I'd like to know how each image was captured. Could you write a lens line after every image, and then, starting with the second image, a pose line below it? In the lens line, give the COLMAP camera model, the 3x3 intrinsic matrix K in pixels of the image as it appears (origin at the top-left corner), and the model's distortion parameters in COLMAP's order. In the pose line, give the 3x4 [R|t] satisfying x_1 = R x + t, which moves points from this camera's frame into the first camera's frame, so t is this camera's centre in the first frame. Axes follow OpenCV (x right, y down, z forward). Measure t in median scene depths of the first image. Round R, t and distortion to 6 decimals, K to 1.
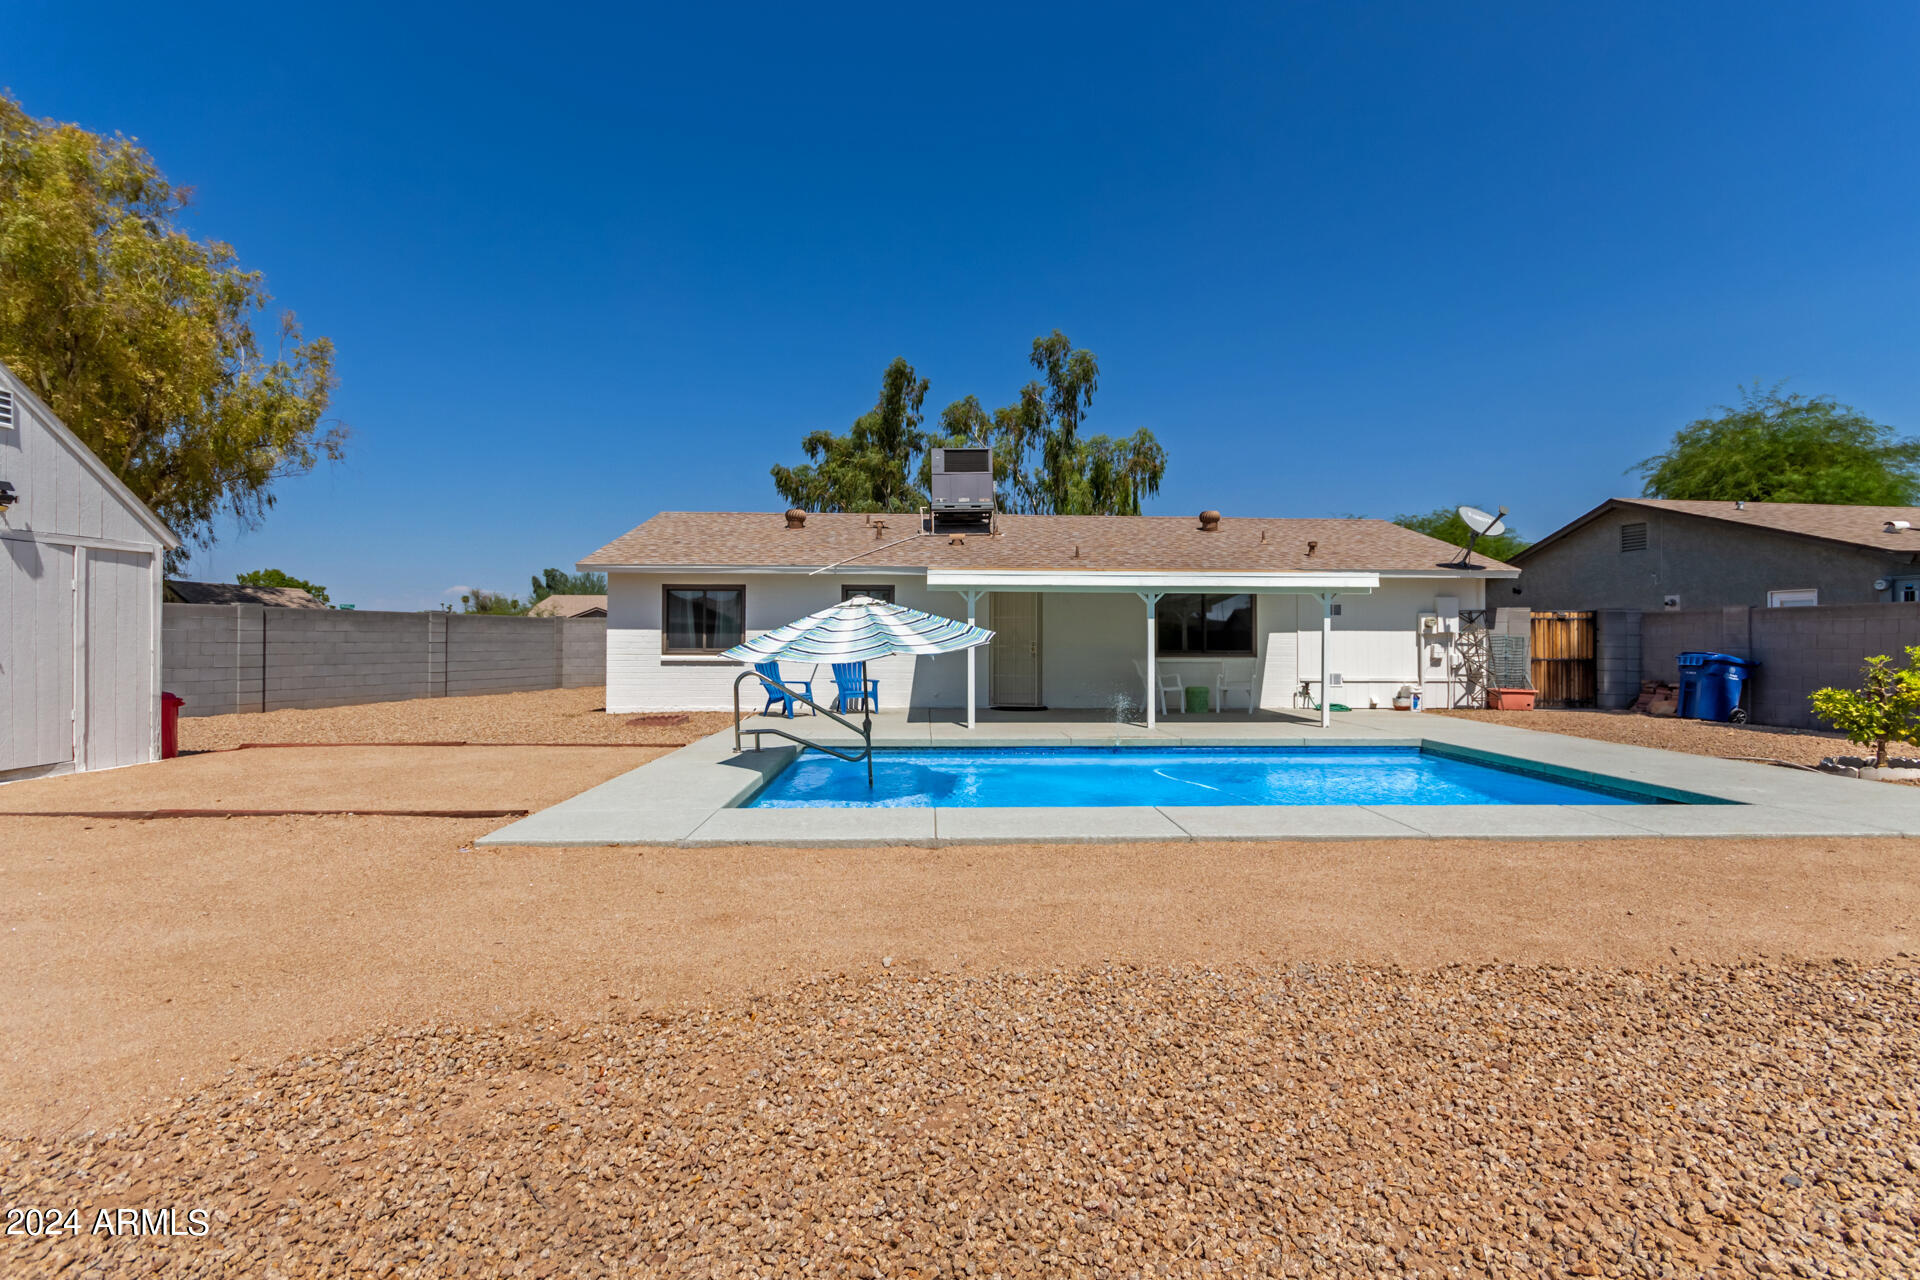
lens RADIAL K [[885.2, 0, 960.0], [0, 885.2, 640.0], [0, 0, 1]] dist [-0.000717, -0.000035]
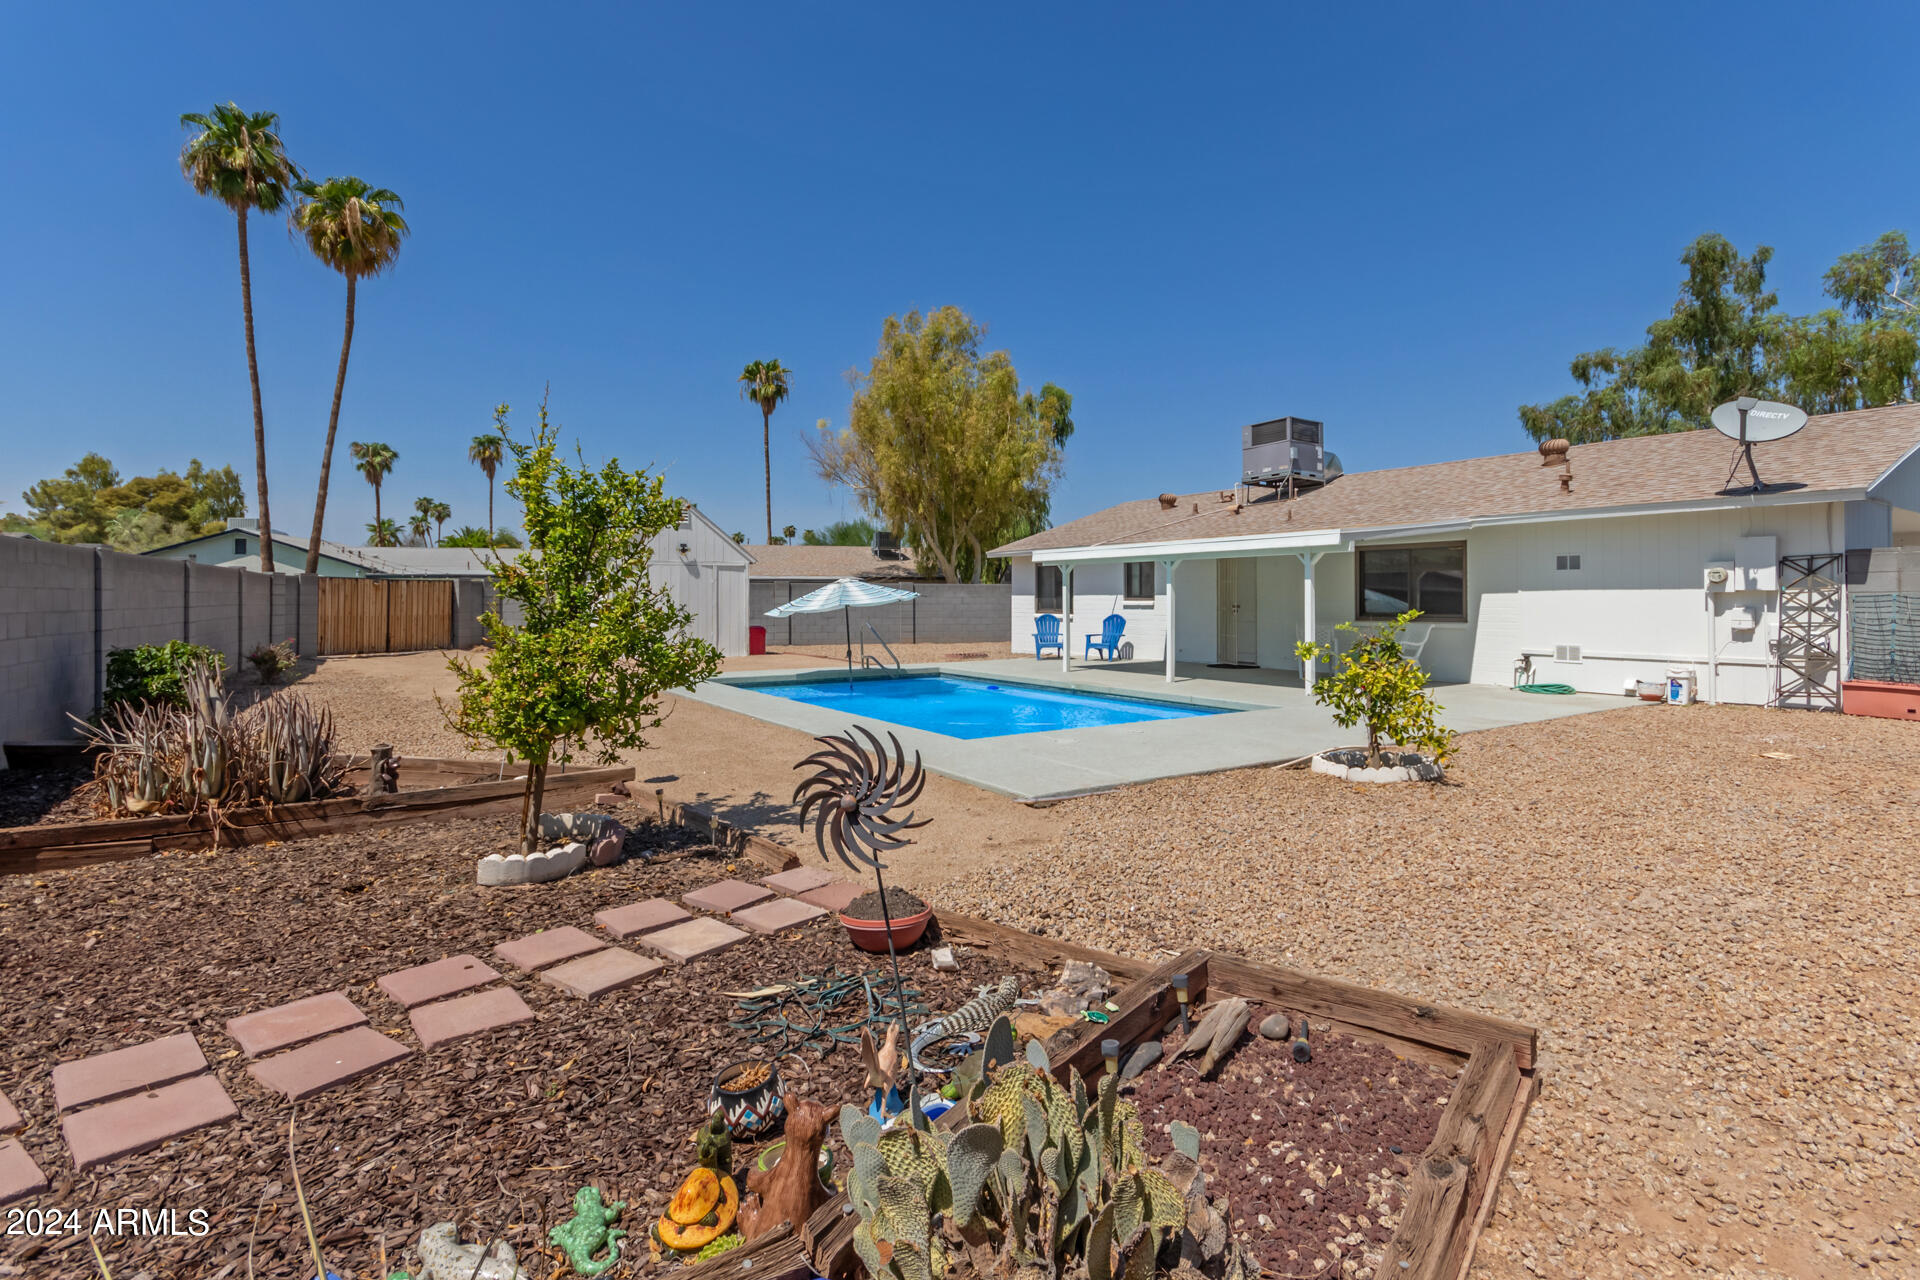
lens RADIAL K [[869.4, 0, 943.2], [0, 869.4, 596.5], [0, 0, 1]] dist [0.000192, 0.000297]
pose [[0.526576, -0.006922, -0.850100, 0.778578], [0.002122, 0.999974, -0.006828, -0.000580], [0.850125, 0.001792, 0.526577, 0.142376]]
